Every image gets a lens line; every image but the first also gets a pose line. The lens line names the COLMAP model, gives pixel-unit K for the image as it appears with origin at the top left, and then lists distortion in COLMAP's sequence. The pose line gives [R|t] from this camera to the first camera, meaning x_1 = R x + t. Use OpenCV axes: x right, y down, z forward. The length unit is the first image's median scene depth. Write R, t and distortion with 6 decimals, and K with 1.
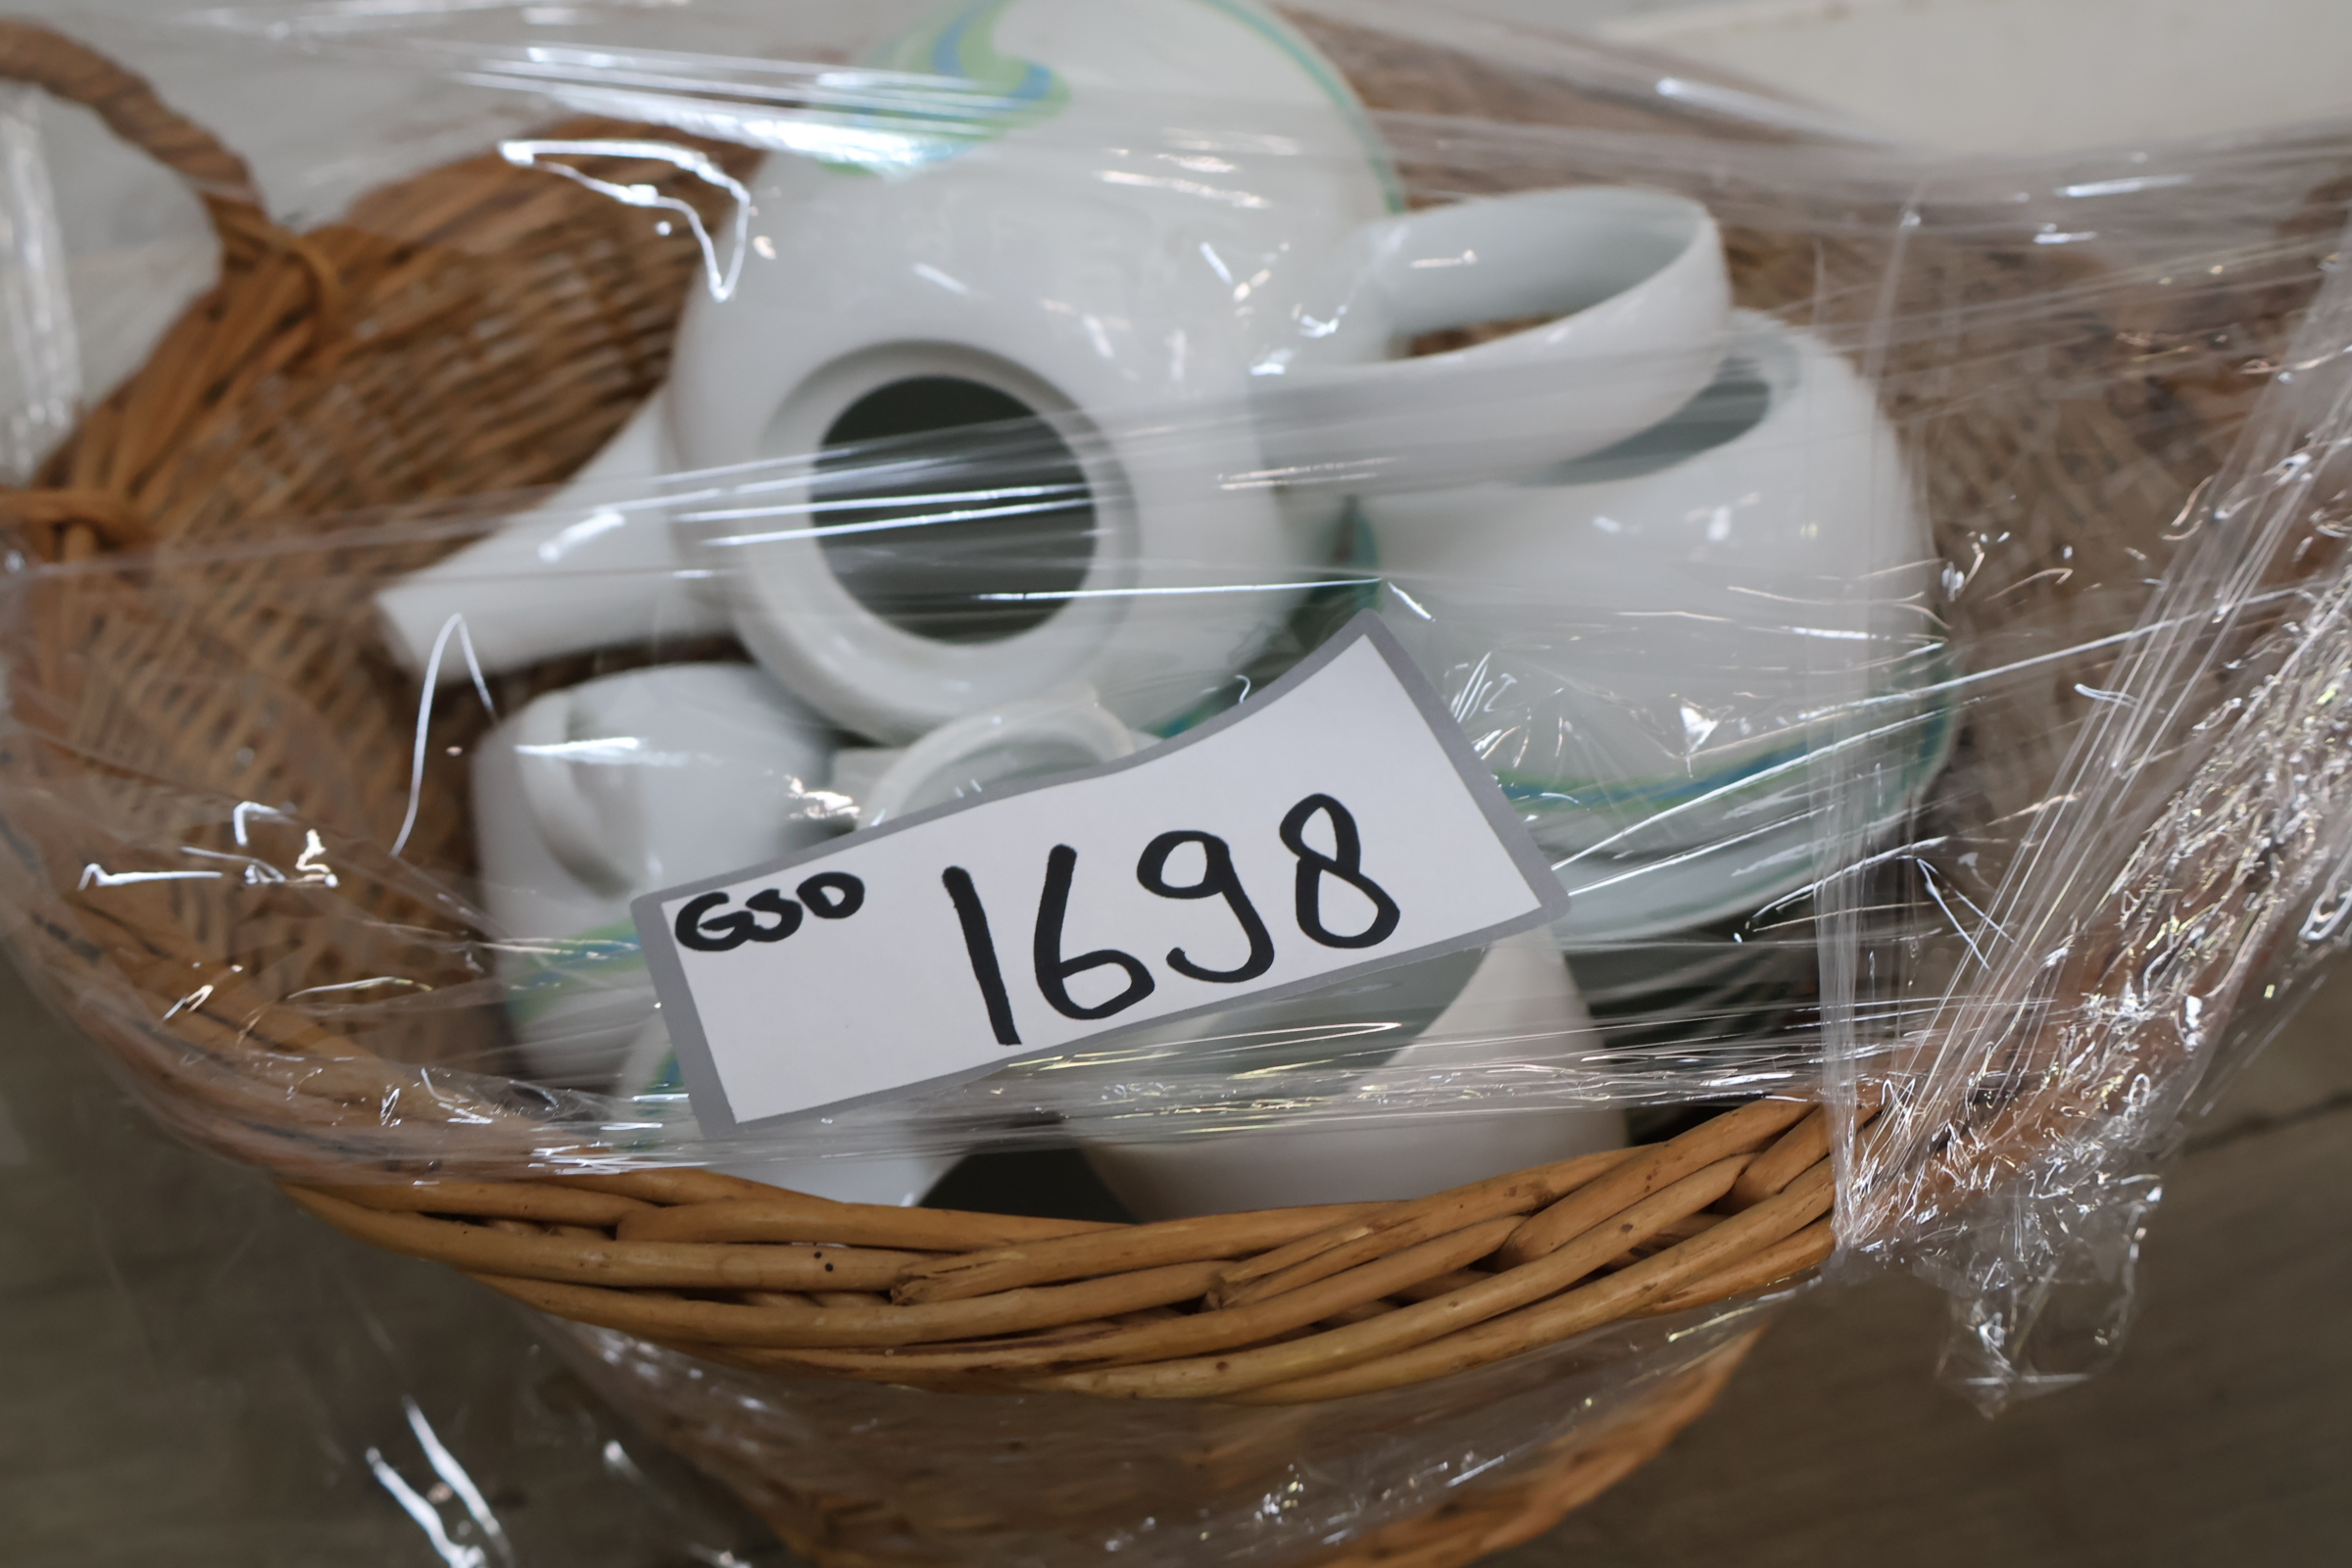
lens RADIAL K [[2342.2, 0, 1182.4], [0, 2342.2, 797.1], [0, 0, 1]] dist [0.005244, 0.000000]
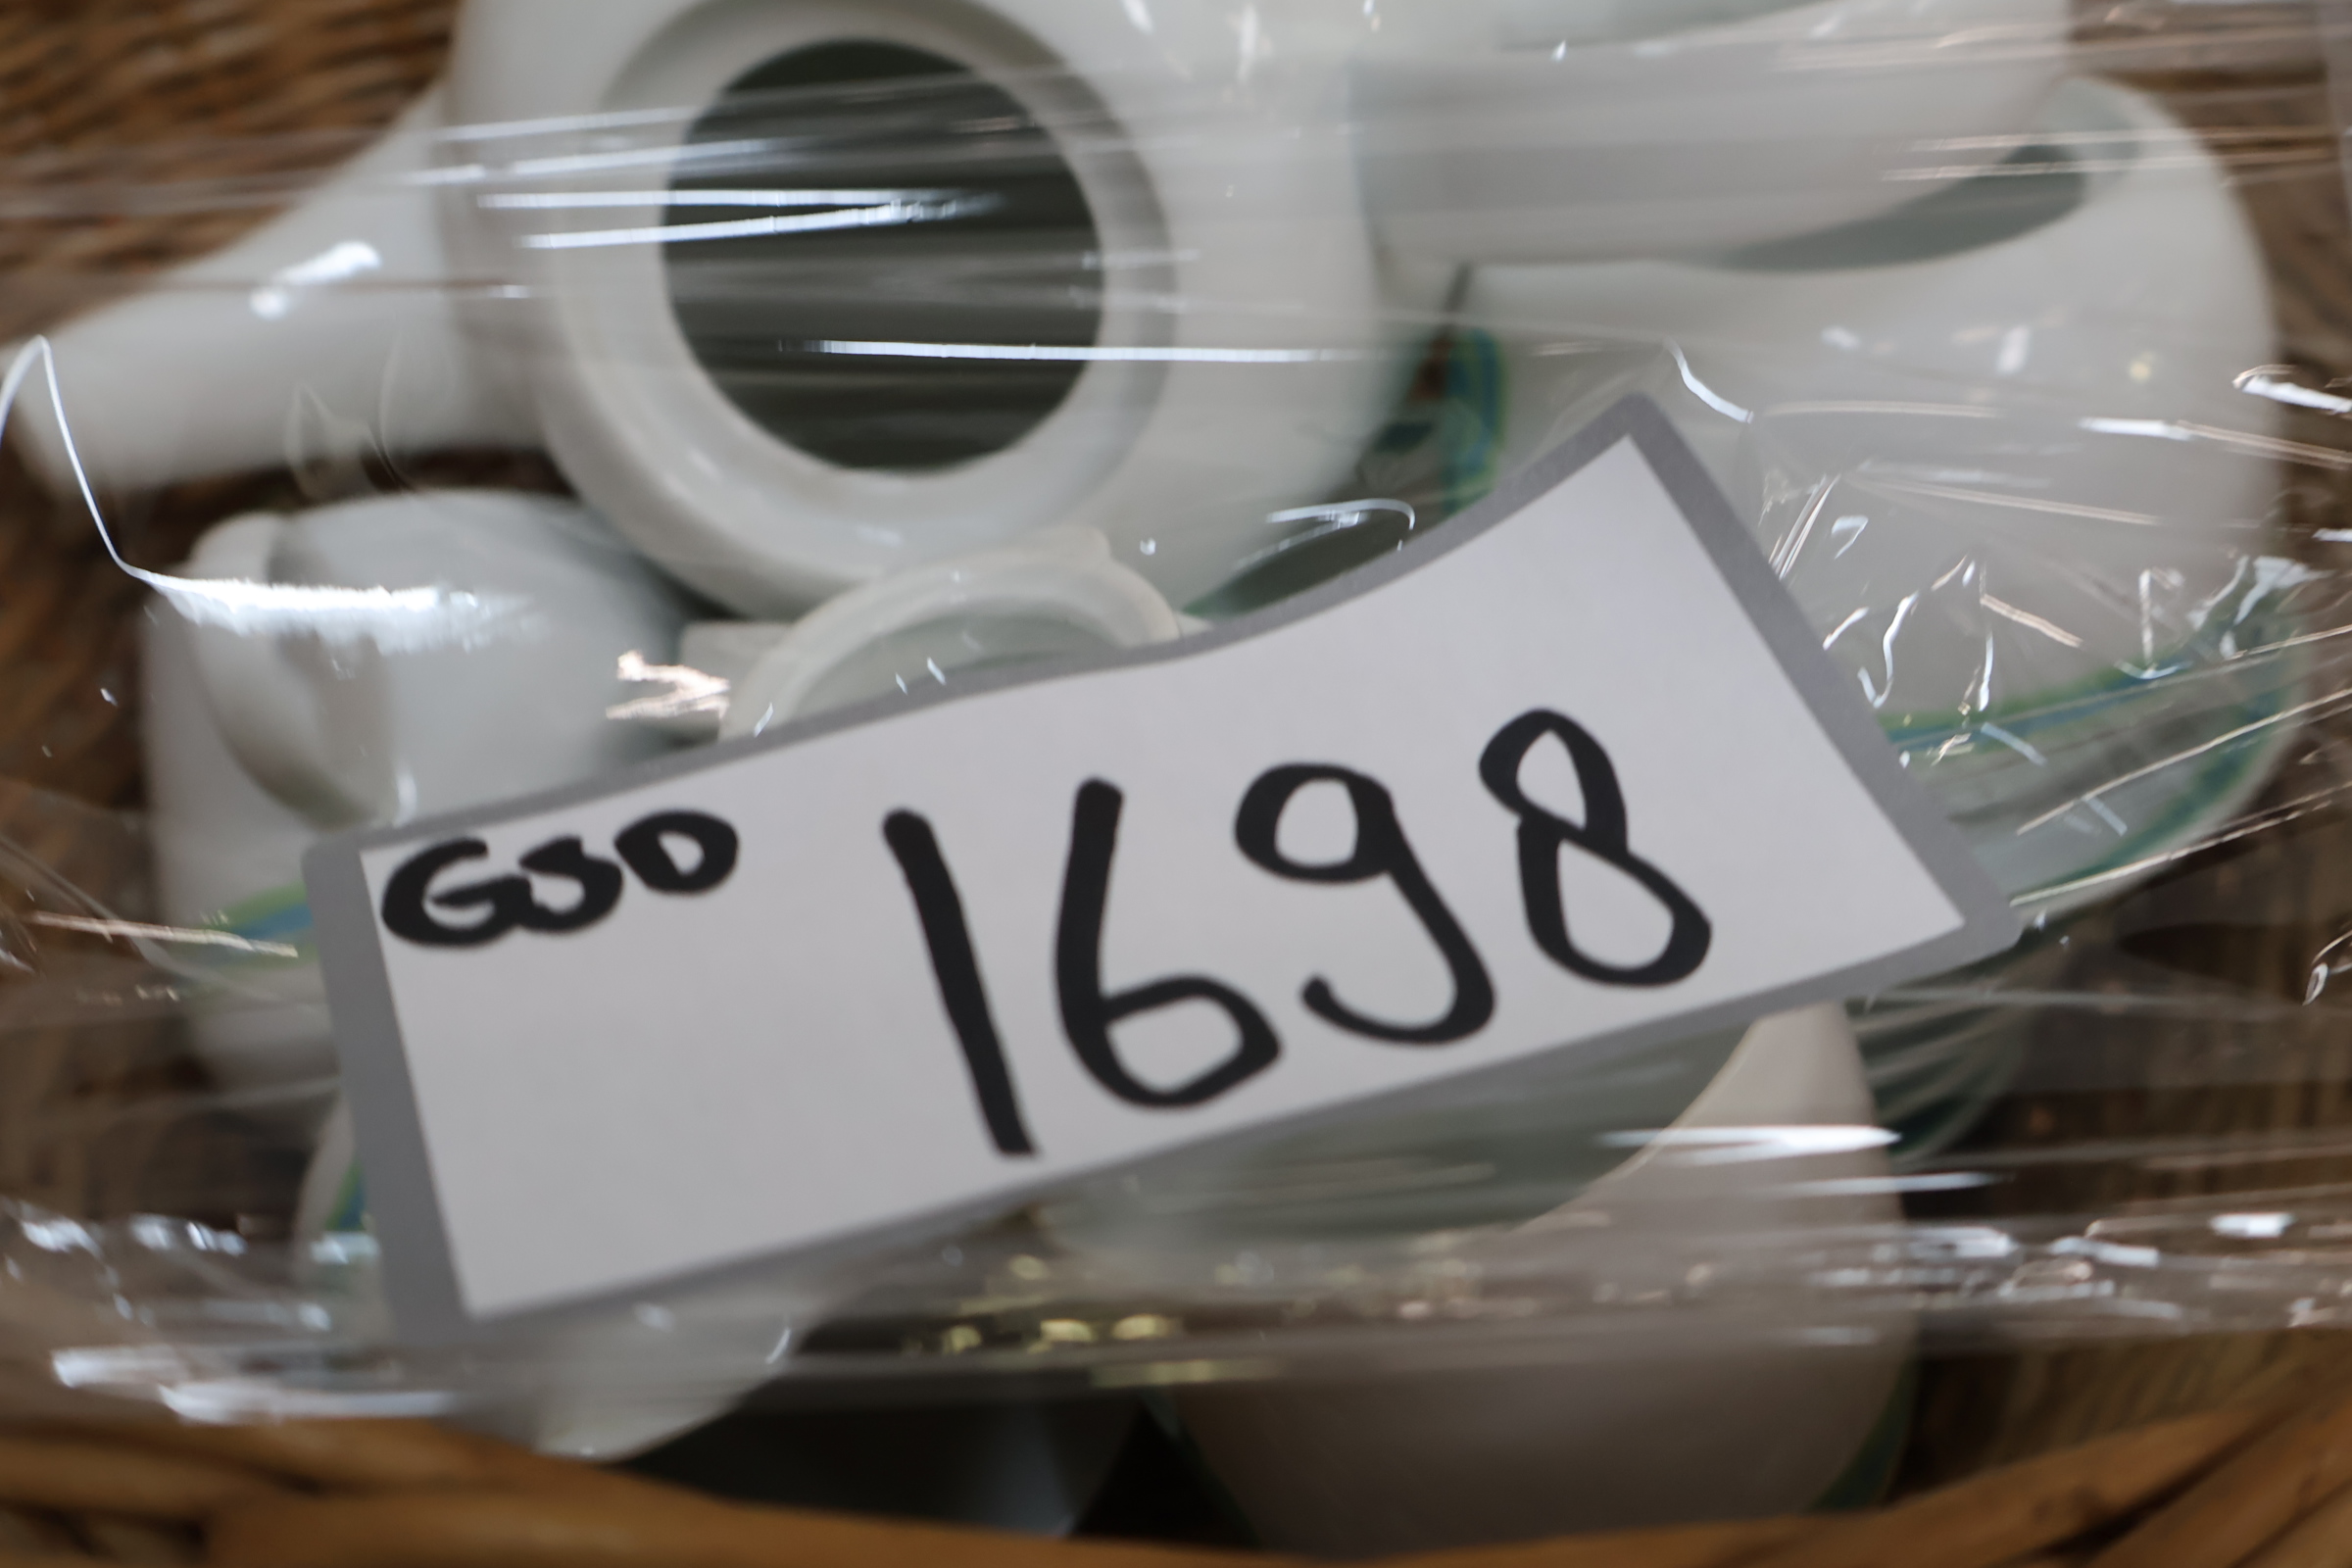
lens RADIAL K [[2342.2, 0, 1166.5], [0, 2342.2, 769.4], [0, 0, 1]] dist [0.005244, 0.000000]
pose [[0.996993, 0.043049, 0.064427, -0.071652], [-0.043772, 0.998993, 0.009839, 0.012113], [-0.063938, -0.012629, 0.997874, 0.442959]]
